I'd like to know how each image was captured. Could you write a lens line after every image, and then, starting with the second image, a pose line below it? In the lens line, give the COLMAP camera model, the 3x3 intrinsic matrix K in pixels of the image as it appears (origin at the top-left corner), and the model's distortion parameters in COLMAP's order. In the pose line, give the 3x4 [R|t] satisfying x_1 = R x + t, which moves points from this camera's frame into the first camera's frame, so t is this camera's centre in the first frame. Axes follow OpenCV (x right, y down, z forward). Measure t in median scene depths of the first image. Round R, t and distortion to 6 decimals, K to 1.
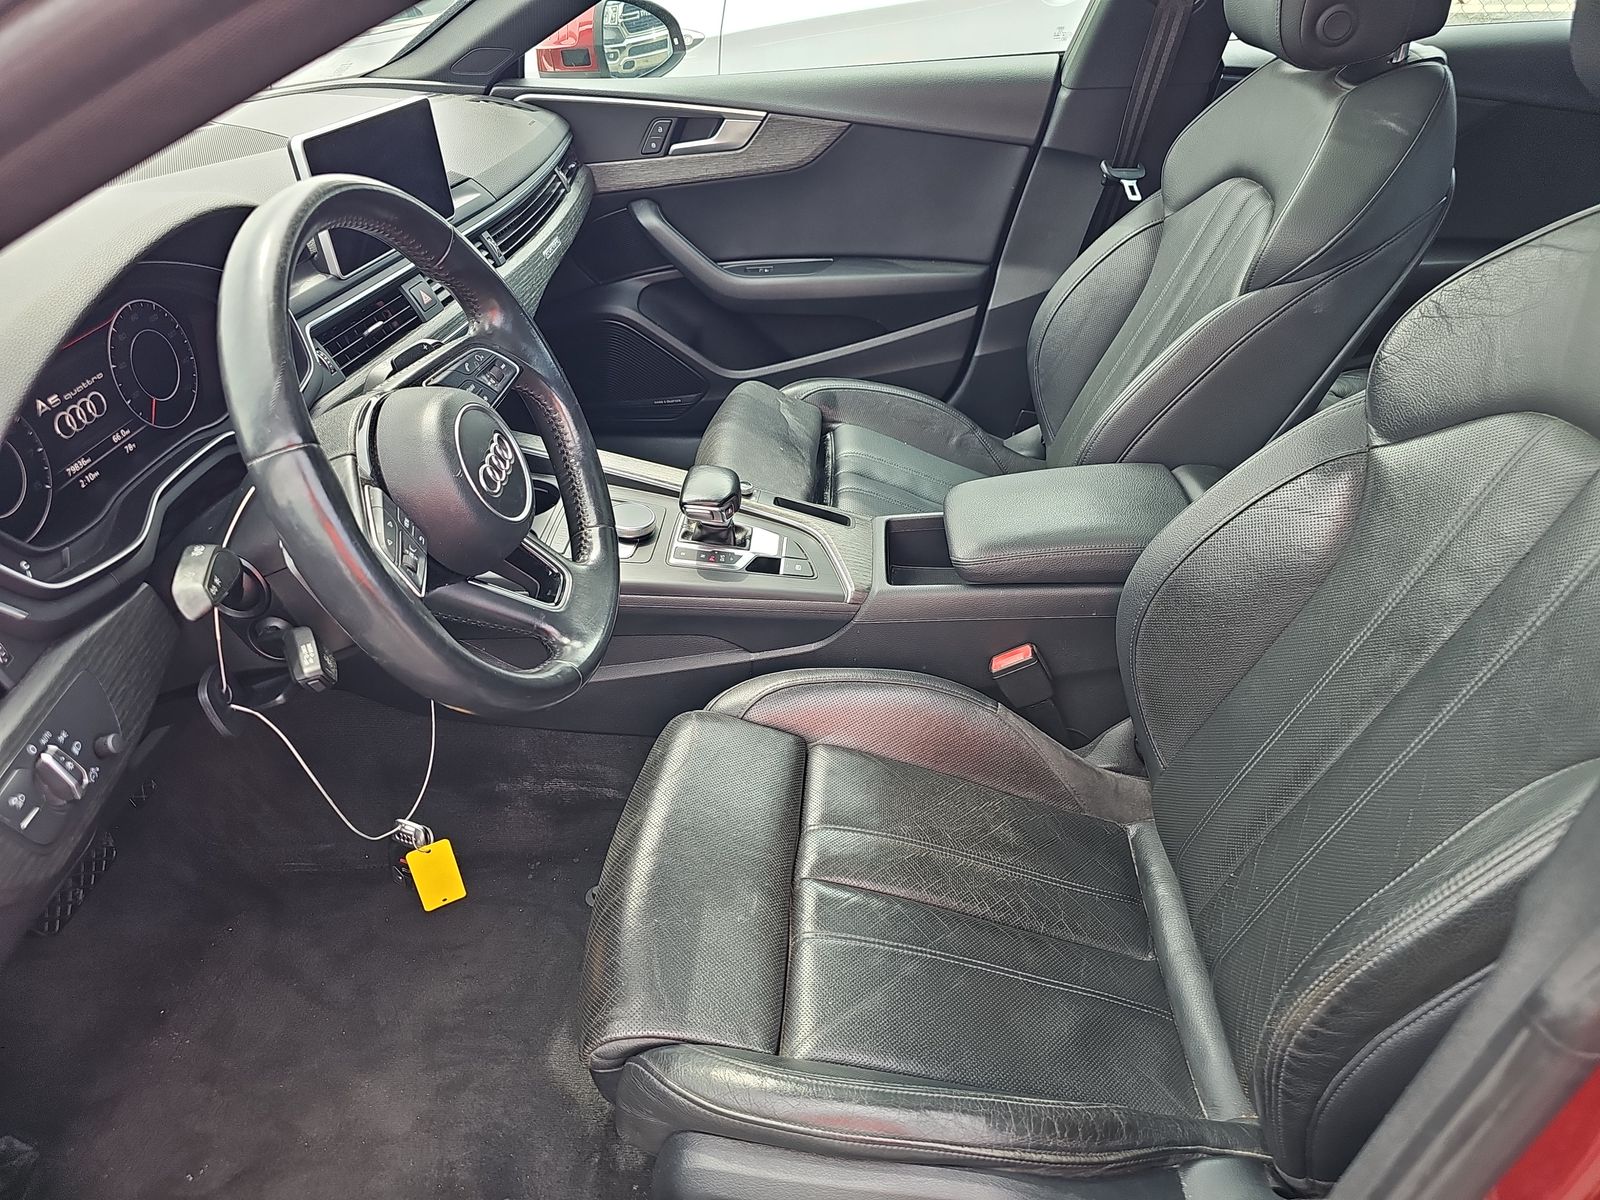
lens RADIAL K [[1063.4, 0, 775.0], [0, 1063.4, 600.9], [0, 0, 1]] dist [0.038806, -0.033327]
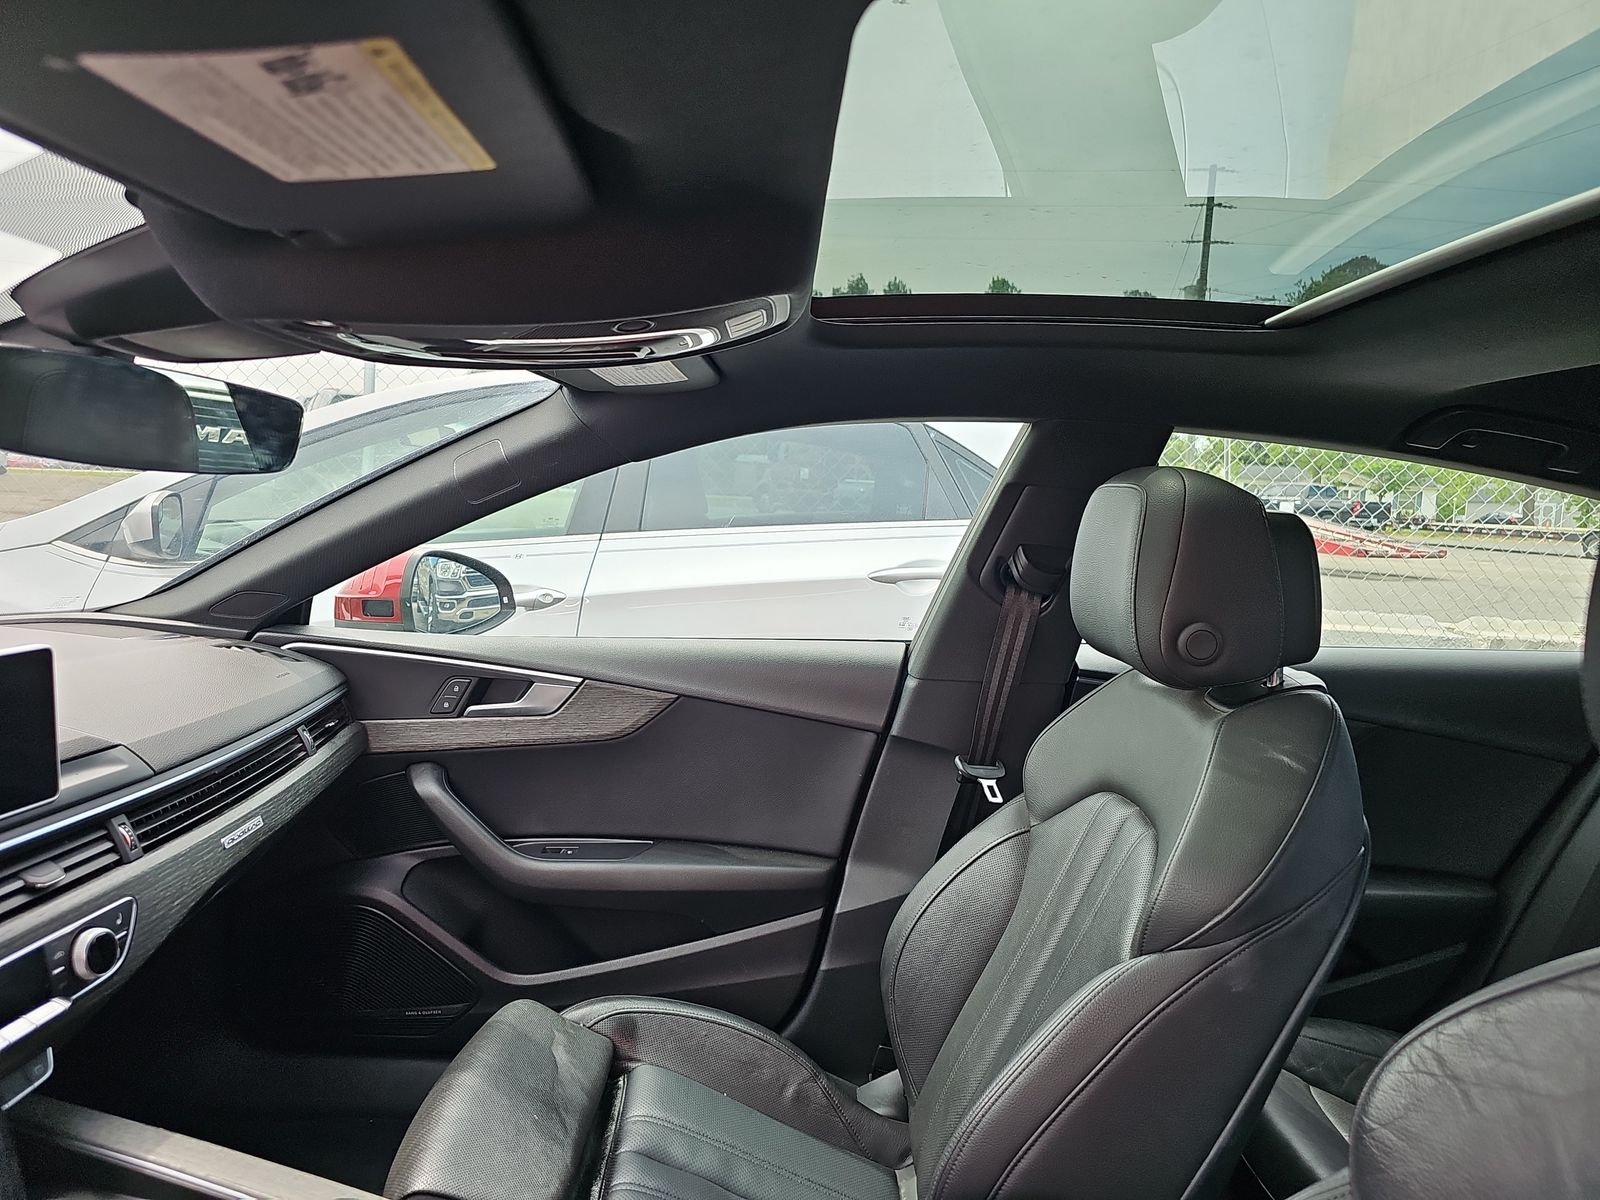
lens RADIAL K [[1075.6, 0, 800.0], [0, 1075.6, 600.0], [0, 0, 1]] dist [0.033796, -0.029434]
pose [[0.992213, 0.071604, 0.101917, 0.076096], [-0.015642, 0.883398, -0.468361, -0.104232], [-0.123570, 0.463120, 0.877639, 0.175875]]
